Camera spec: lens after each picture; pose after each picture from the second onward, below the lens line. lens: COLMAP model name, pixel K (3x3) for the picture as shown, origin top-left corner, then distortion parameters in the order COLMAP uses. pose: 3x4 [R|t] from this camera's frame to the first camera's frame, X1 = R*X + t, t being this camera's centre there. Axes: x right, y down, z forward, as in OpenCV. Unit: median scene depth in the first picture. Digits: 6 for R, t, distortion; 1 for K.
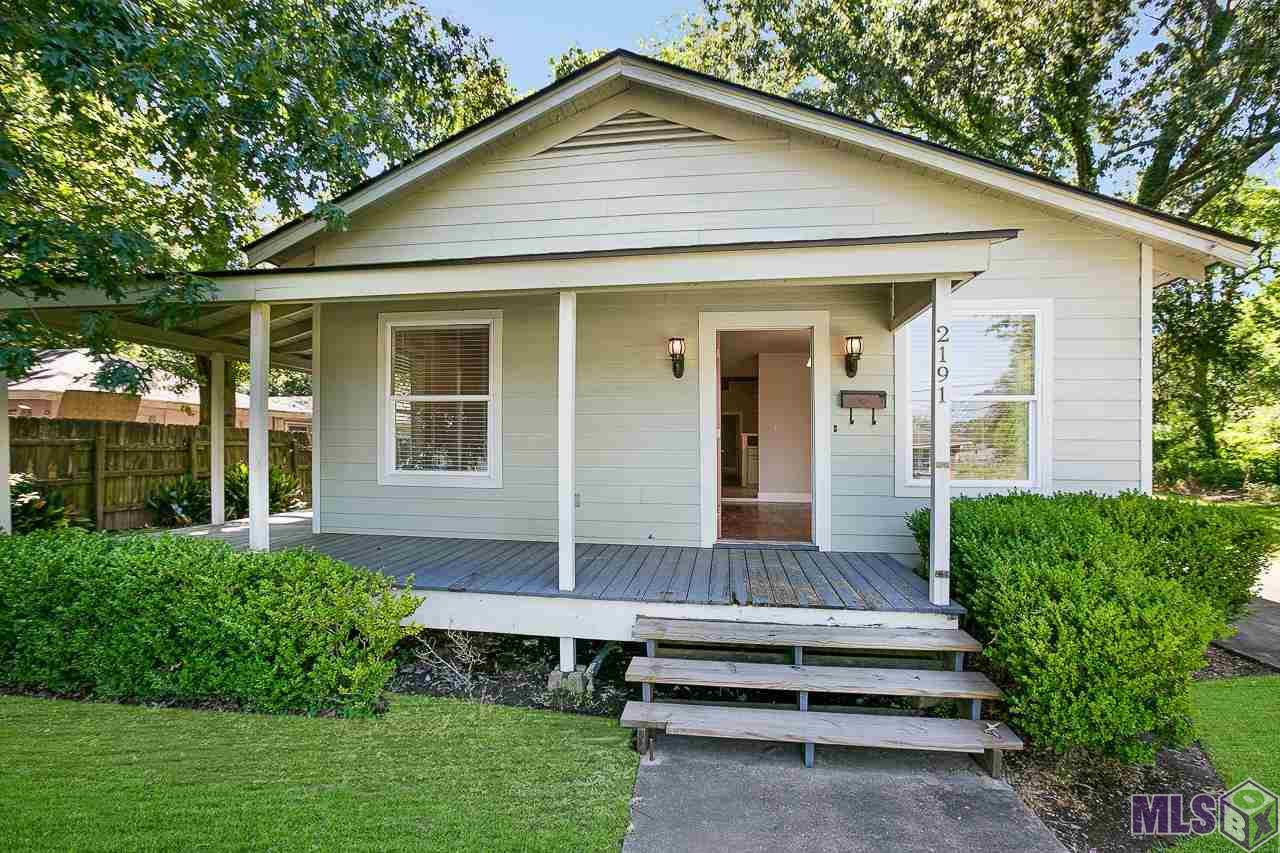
lens RADIAL K [[598.6, 0, 640.0], [0, 598.6, 426.5], [0, 0, 1]] dist [-0.058339, 0.023713]
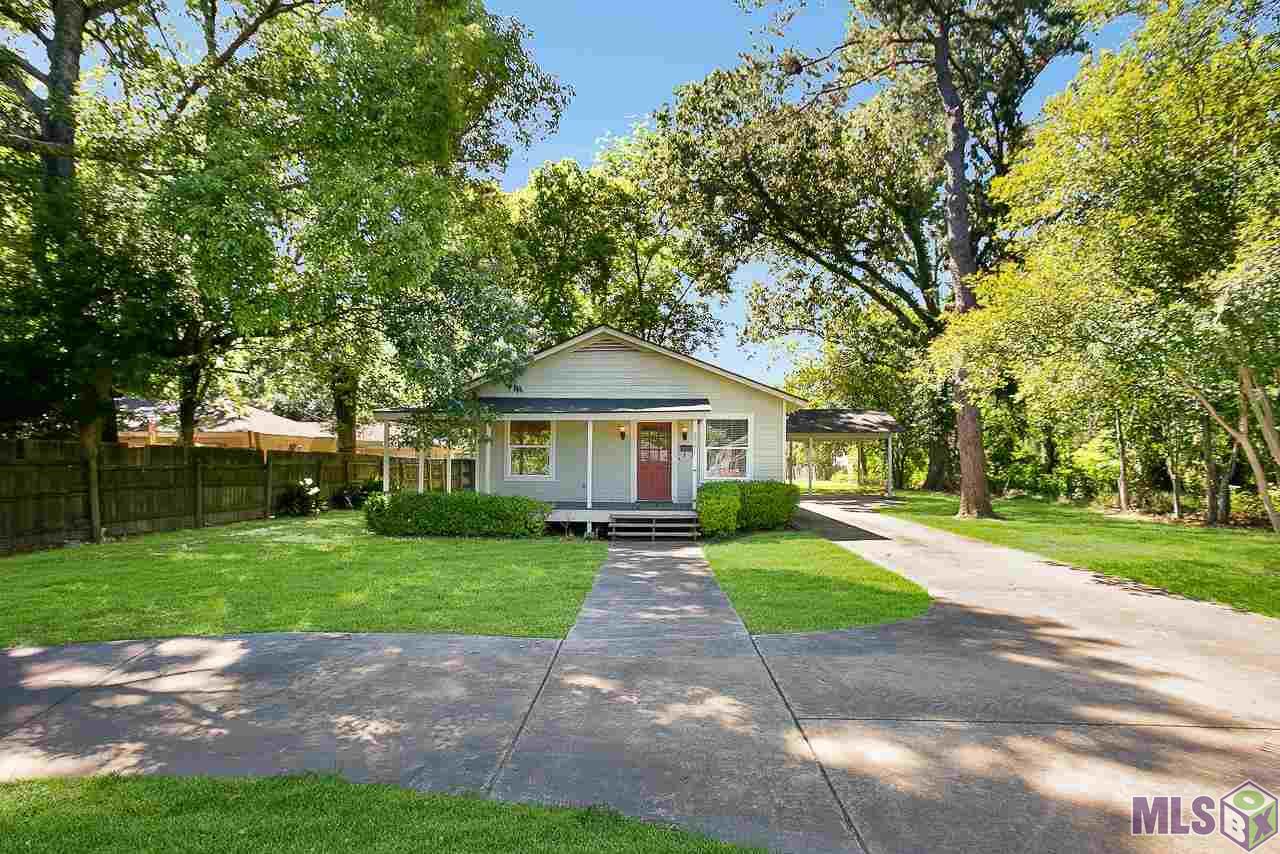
lens RADIAL K [[632.0, 0, 640.0], [0, 632.0, 427.0], [0, 0, 1]] dist [-0.082666, 0.030923]
pose [[0.996903, 0.002653, 0.078600, -0.089313], [-0.000643, 0.999672, -0.025594, -0.070867], [-0.078642, 0.025465, 0.996578, -1.965414]]
